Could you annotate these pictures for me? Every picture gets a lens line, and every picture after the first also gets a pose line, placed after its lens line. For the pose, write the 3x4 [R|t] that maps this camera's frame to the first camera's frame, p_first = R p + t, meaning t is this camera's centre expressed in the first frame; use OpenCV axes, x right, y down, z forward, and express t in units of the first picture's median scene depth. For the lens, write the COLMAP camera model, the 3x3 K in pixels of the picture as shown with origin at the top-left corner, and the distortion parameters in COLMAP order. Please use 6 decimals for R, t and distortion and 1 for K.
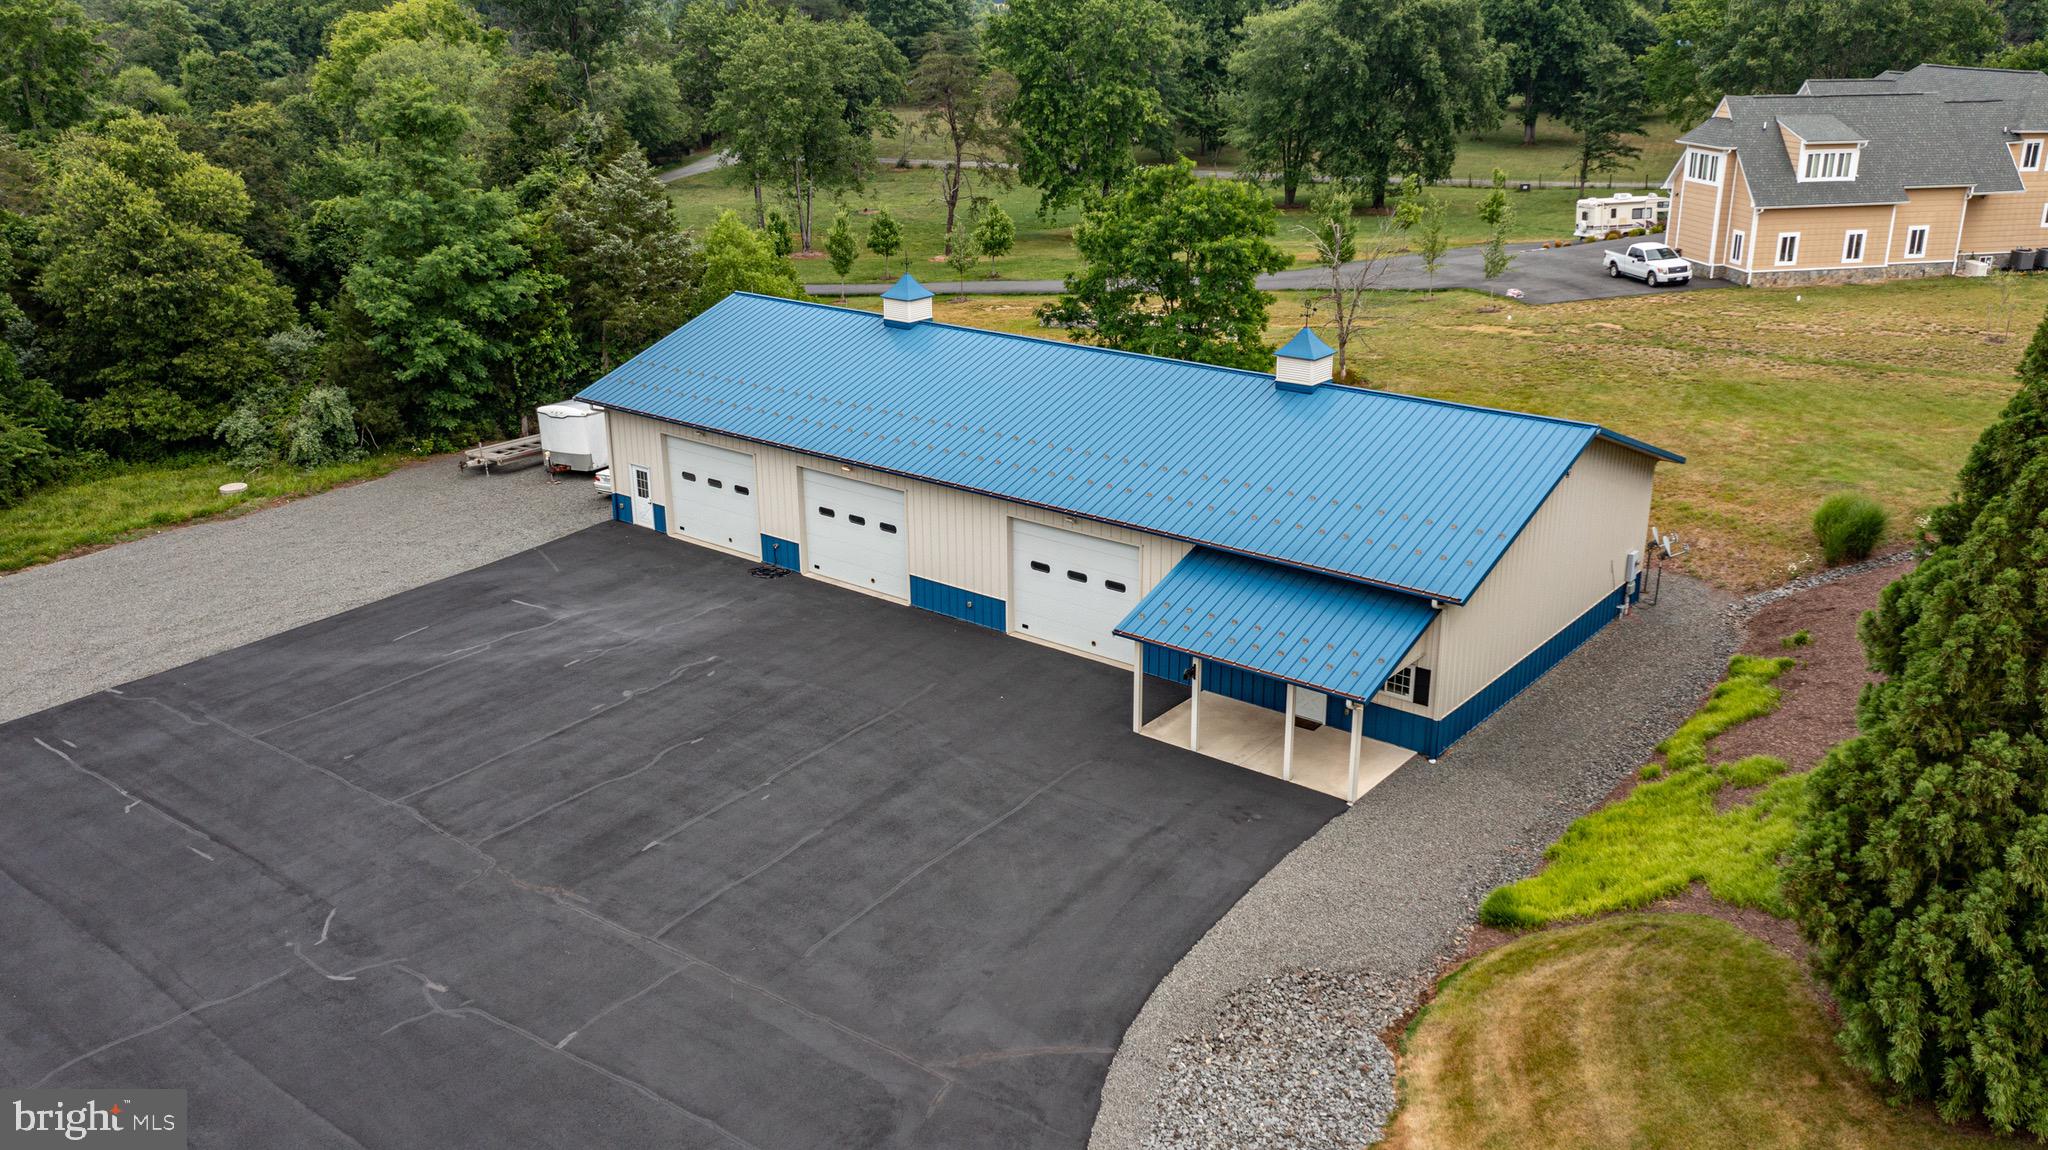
lens RADIAL K [[1673.3, 0, 1016.0], [0, 1673.3, 595.0], [0, 0, 1]] dist [-0.017038, 0.005937]
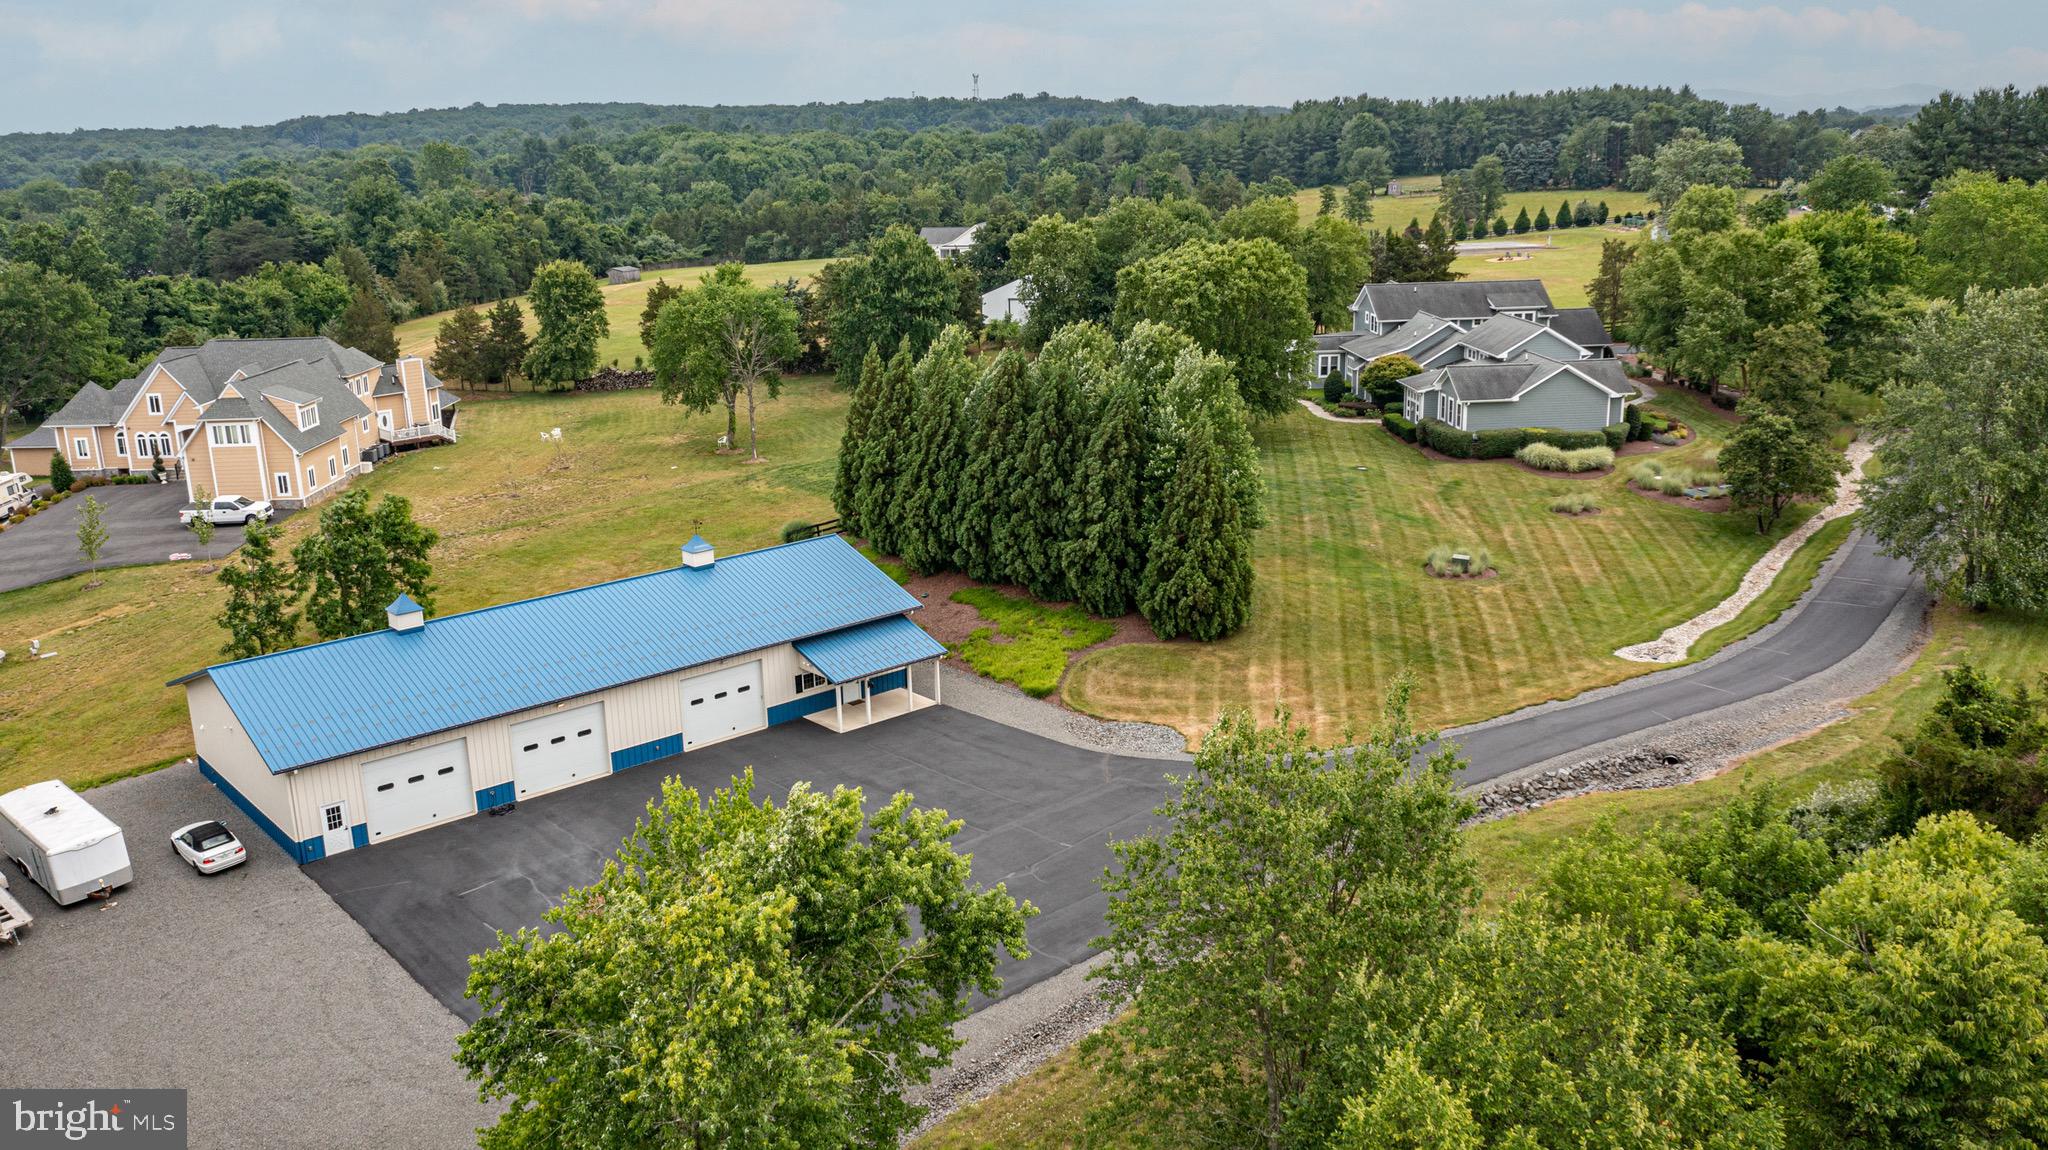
lens RADIAL K [[1634.1, 0, 1024.0], [0, 1634.1, 575.0], [0, 0, 1]] dist [-0.014343, -0.002493]
pose [[0.158882, -0.254650, 0.953892, -1.450608], [0.359453, 0.914775, 0.184336, -0.314446], [-0.919538, 0.313592, 0.236876, 0.261103]]
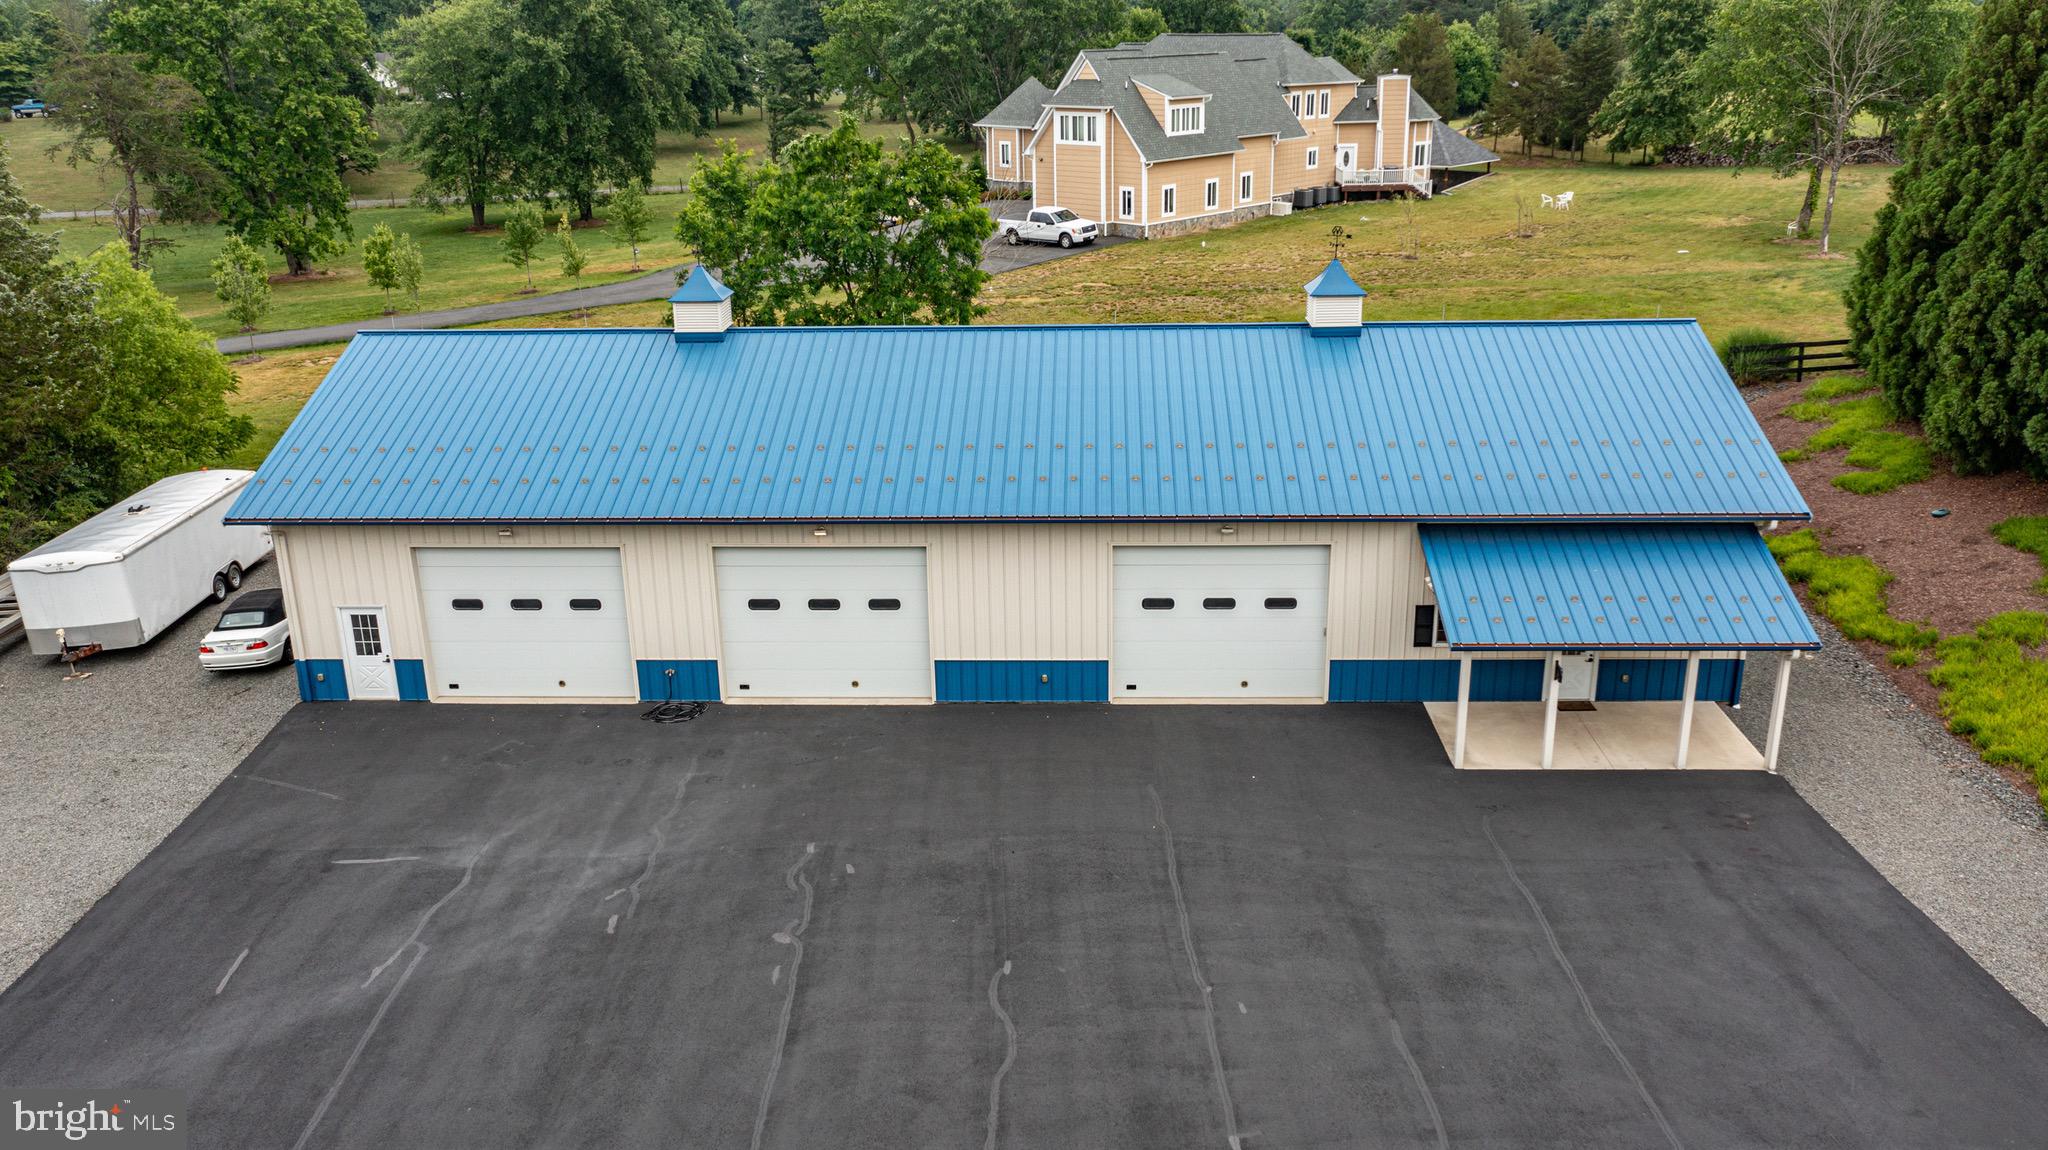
lens RADIAL K [[1634.1, 0, 1024.0], [0, 1634.1, 575.0], [0, 0, 1]] dist [-0.014343, -0.002493]
pose [[0.800229, -0.200590, 0.565152, -0.442701], [0.216218, 0.975522, 0.040089, -0.071067], [-0.559360, 0.090116, 0.824012, 0.415862]]
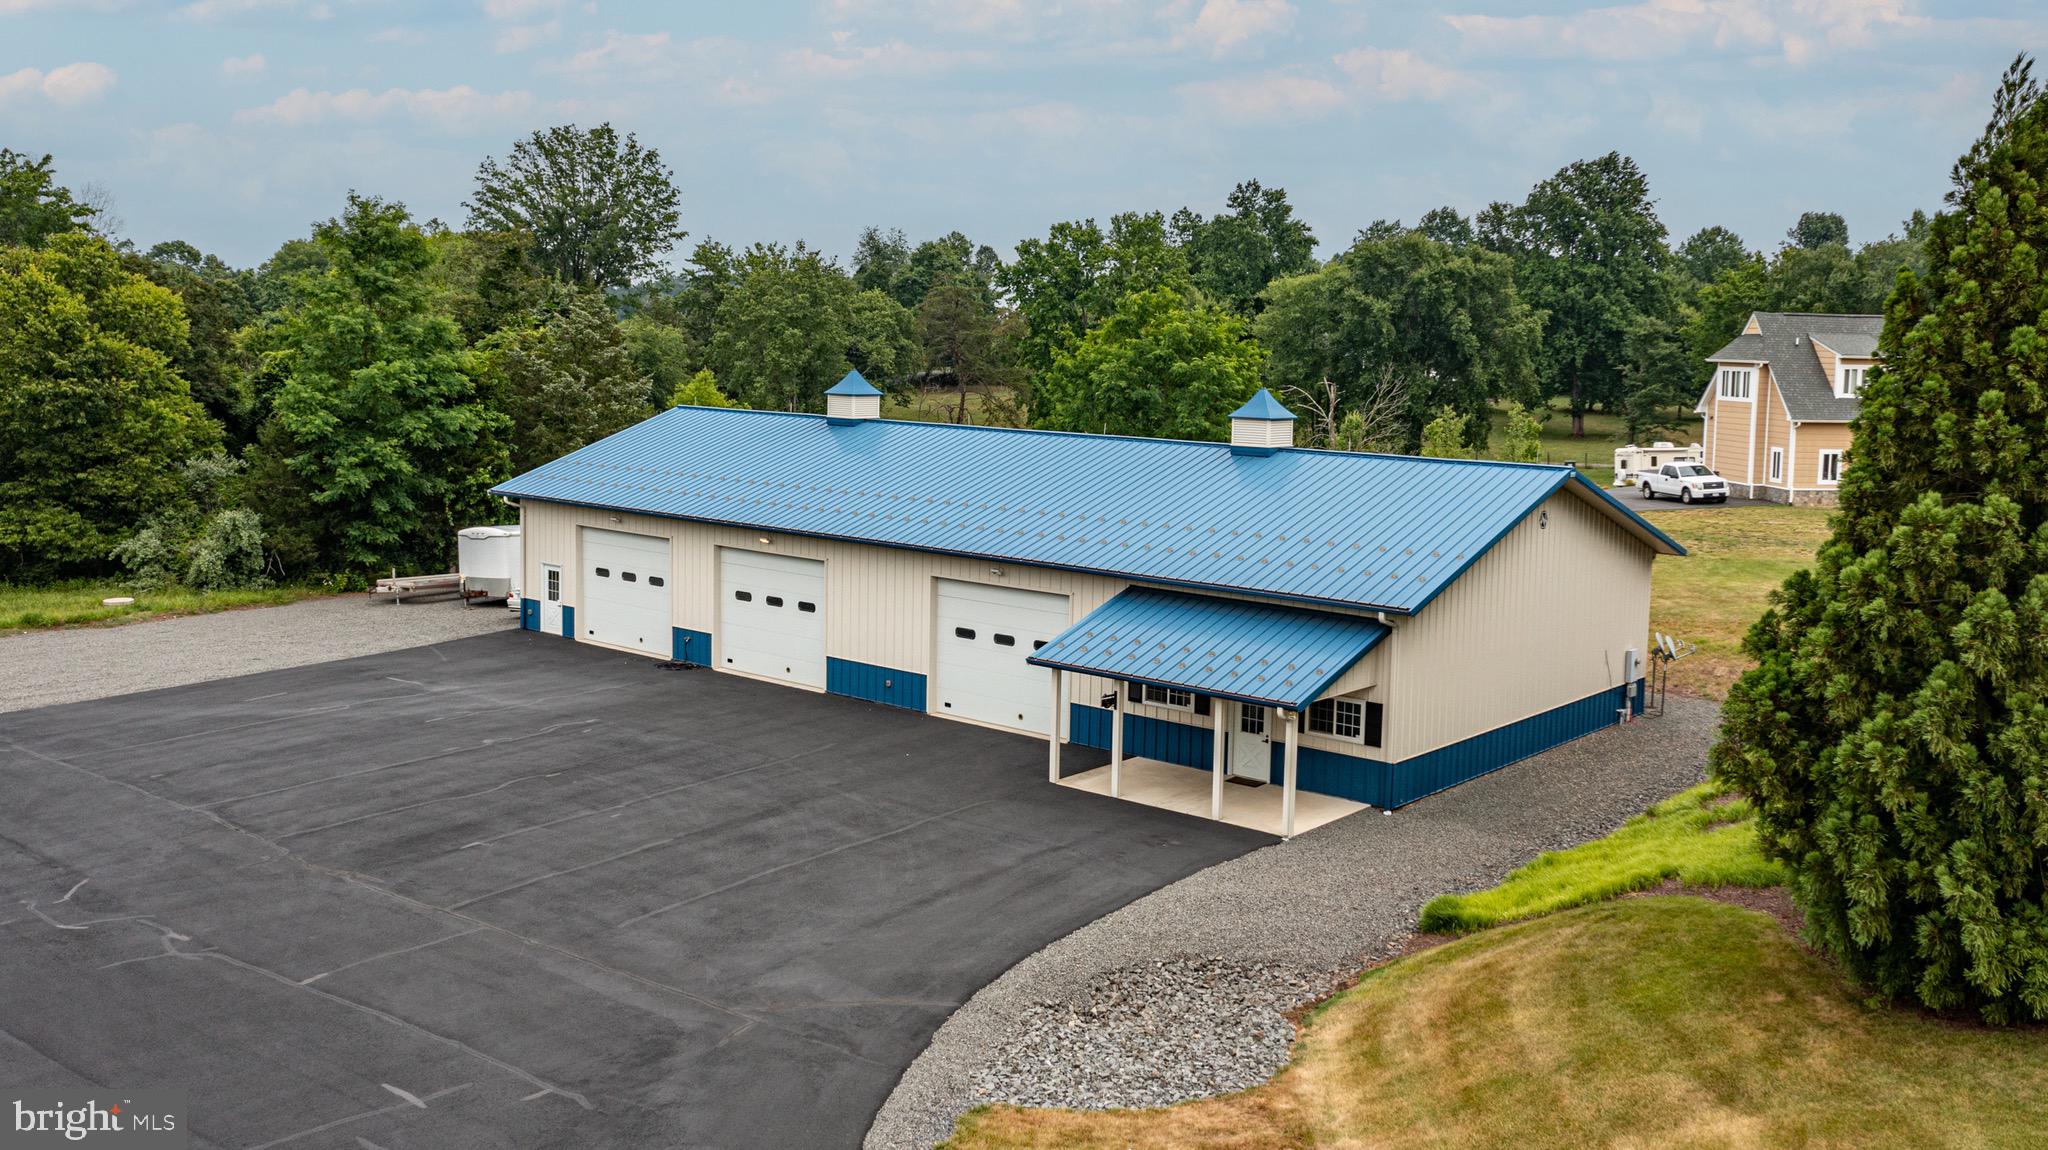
lens RADIAL K [[1818.9, 0, 1031.7], [0, 1818.9, 511.9], [0, 0, 1]] dist [-0.012981, 0.000384]
pose [[0.999333, 0.032501, -0.016635, 0.063195], [-0.035635, 0.967447, -0.250551, 0.160993], [0.007950, 0.250976, 0.967961, 0.037546]]
